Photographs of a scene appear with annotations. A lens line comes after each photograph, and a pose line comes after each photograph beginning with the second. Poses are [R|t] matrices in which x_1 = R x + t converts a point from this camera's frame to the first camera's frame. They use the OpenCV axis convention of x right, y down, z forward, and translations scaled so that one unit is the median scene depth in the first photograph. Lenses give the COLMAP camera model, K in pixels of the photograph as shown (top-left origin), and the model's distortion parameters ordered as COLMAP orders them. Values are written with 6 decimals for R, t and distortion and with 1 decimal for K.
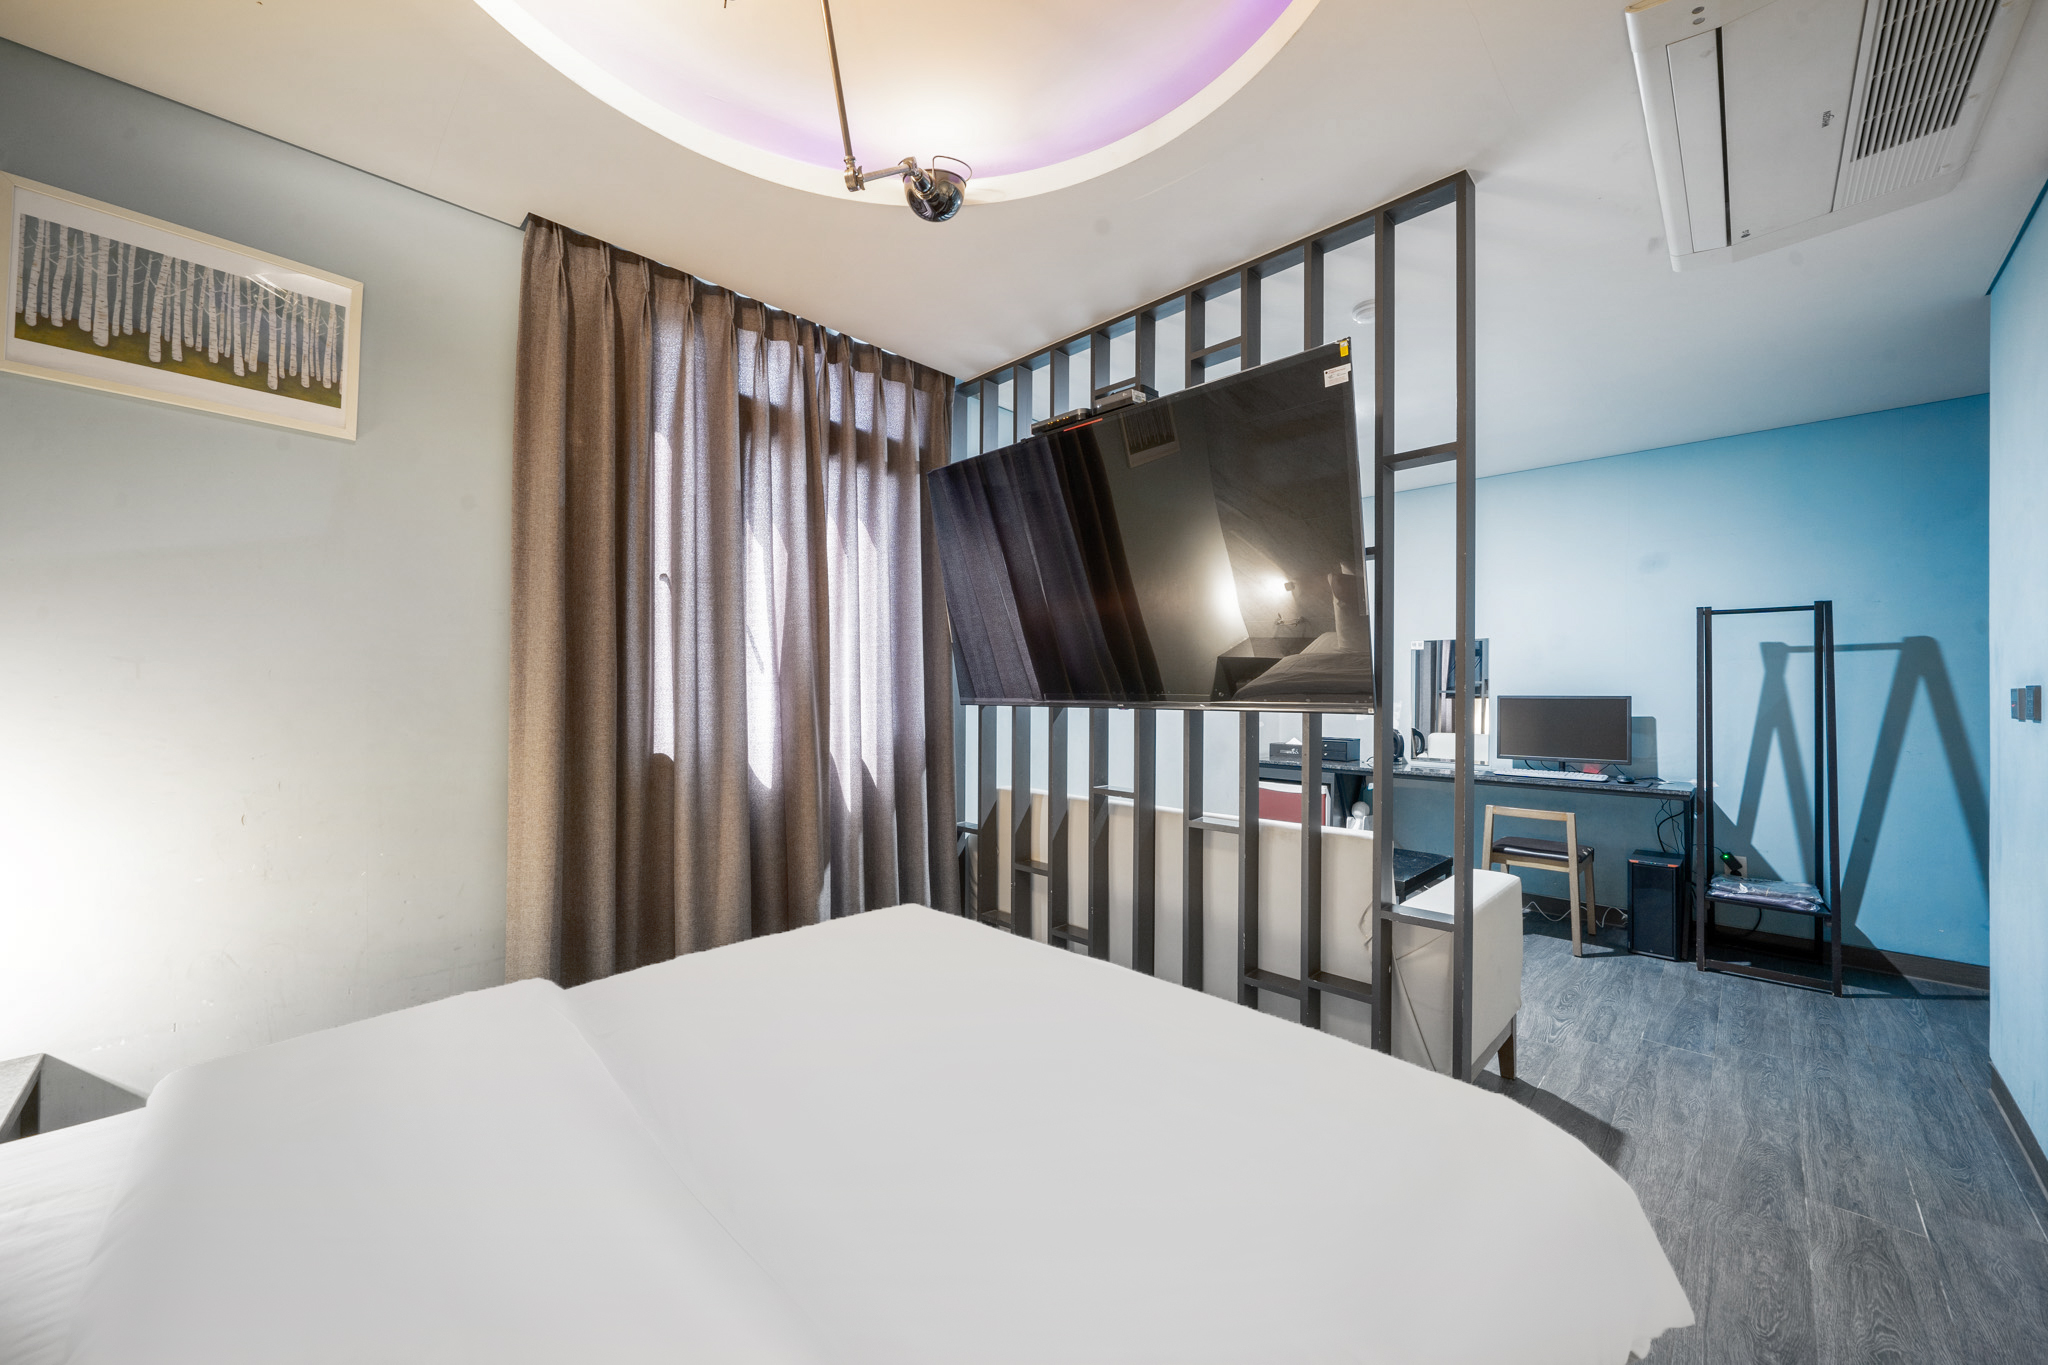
lens RADIAL K [[753.9, 0, 1024.0], [0, 753.9, 682.5], [0, 0, 1]] dist [-0.000038, 0.000148]
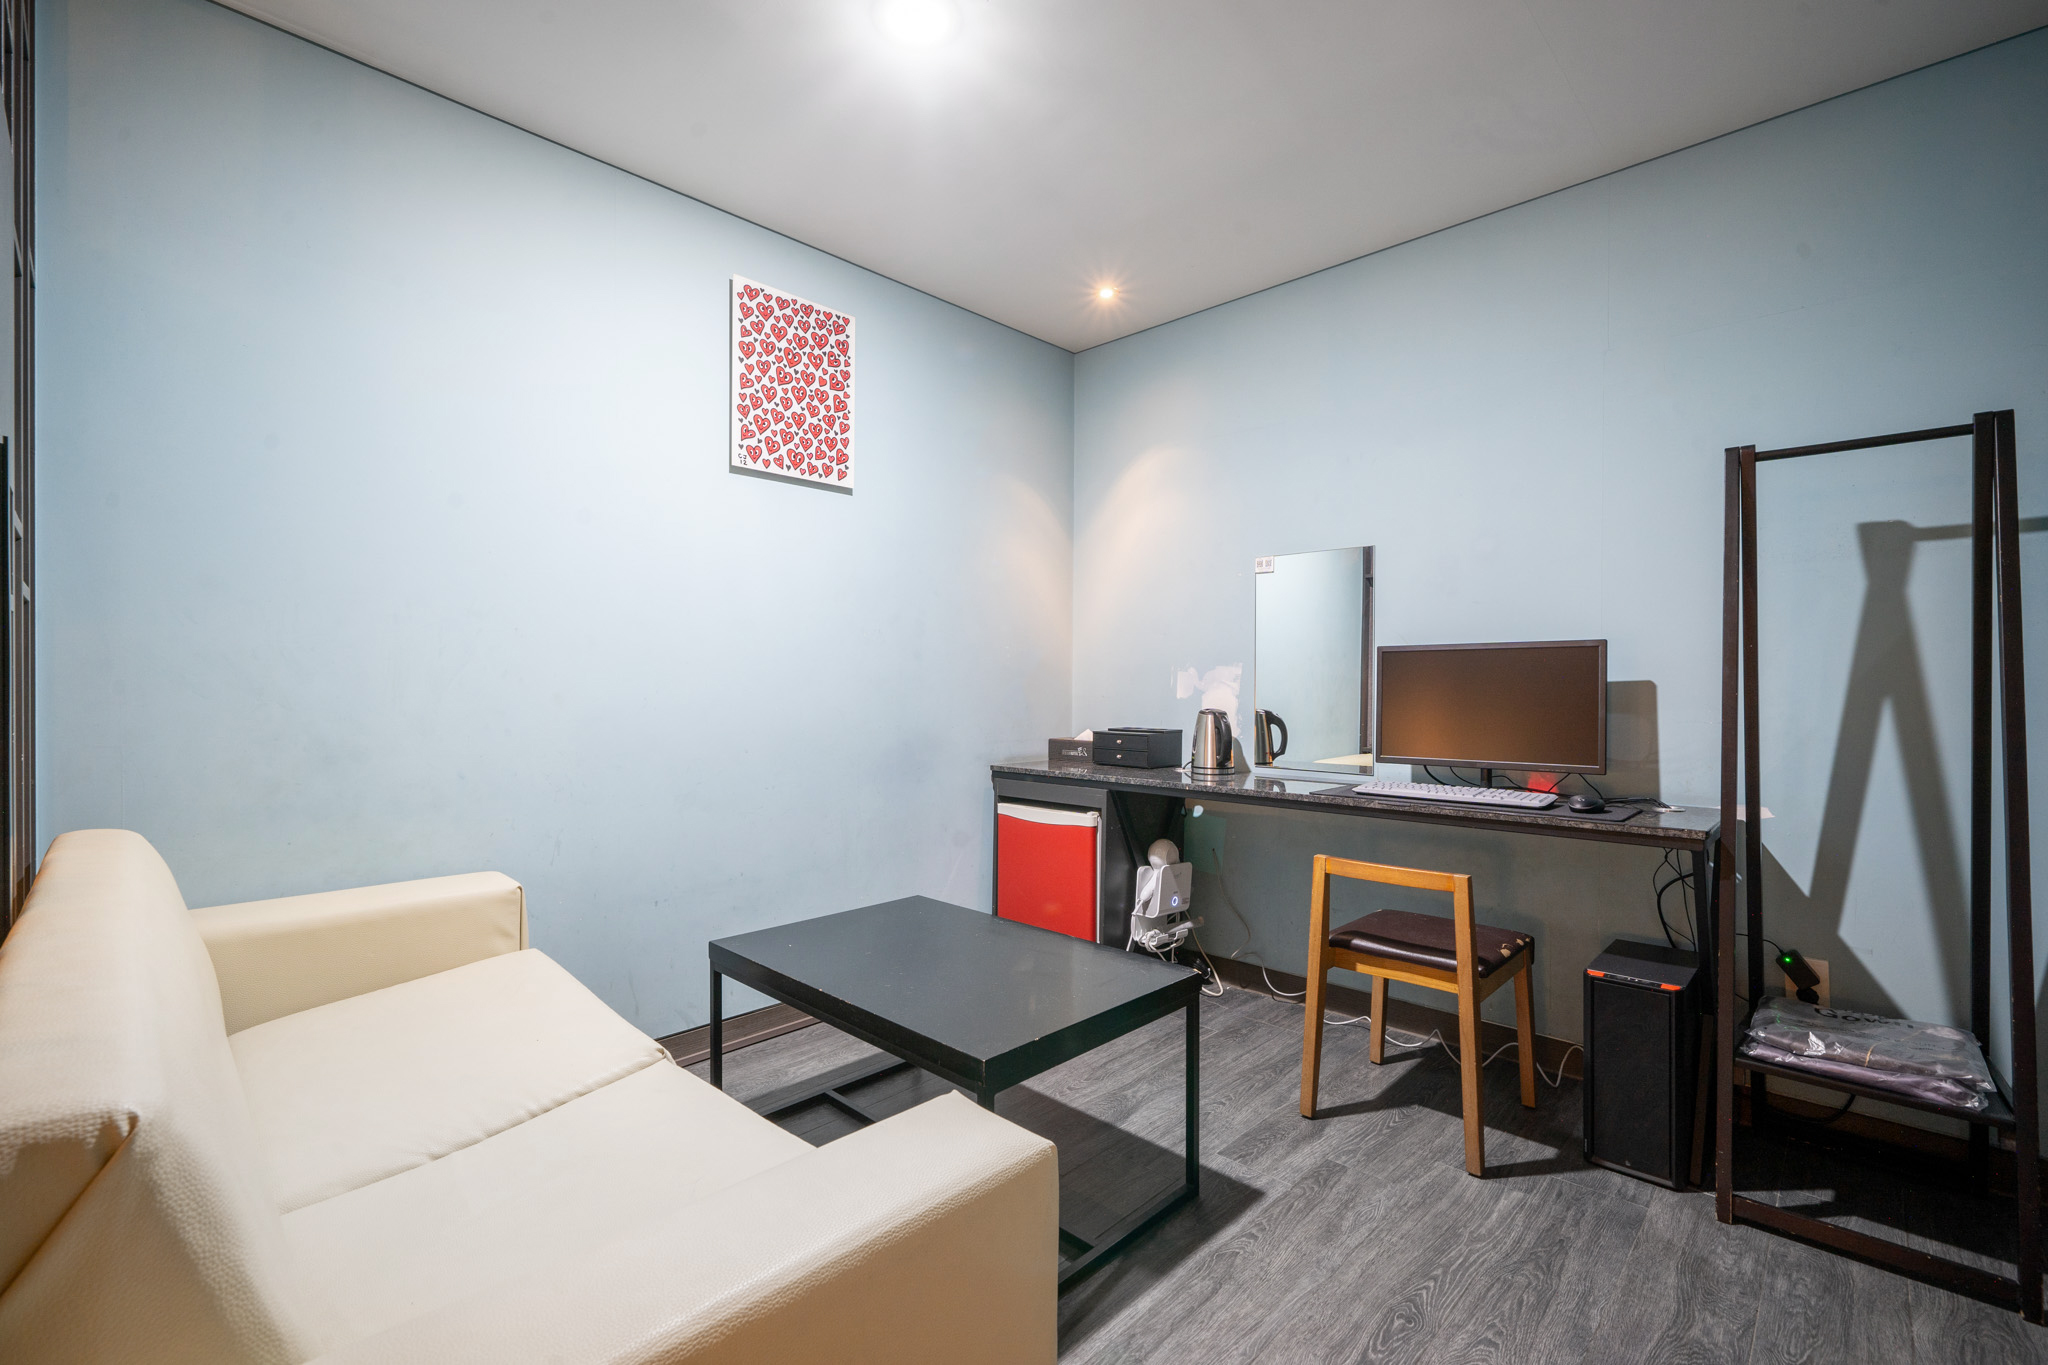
lens RADIAL K [[880.7, 0, 1024.0], [0, 880.7, 682.5], [0, 0, 1]] dist [0.008442, -0.001078]
pose [[0.999968, -0.002063, 0.007747, 0.435022], [0.002020, 0.999983, 0.005451, 0.046007], [-0.007758, -0.005435, 0.999955, 0.432421]]
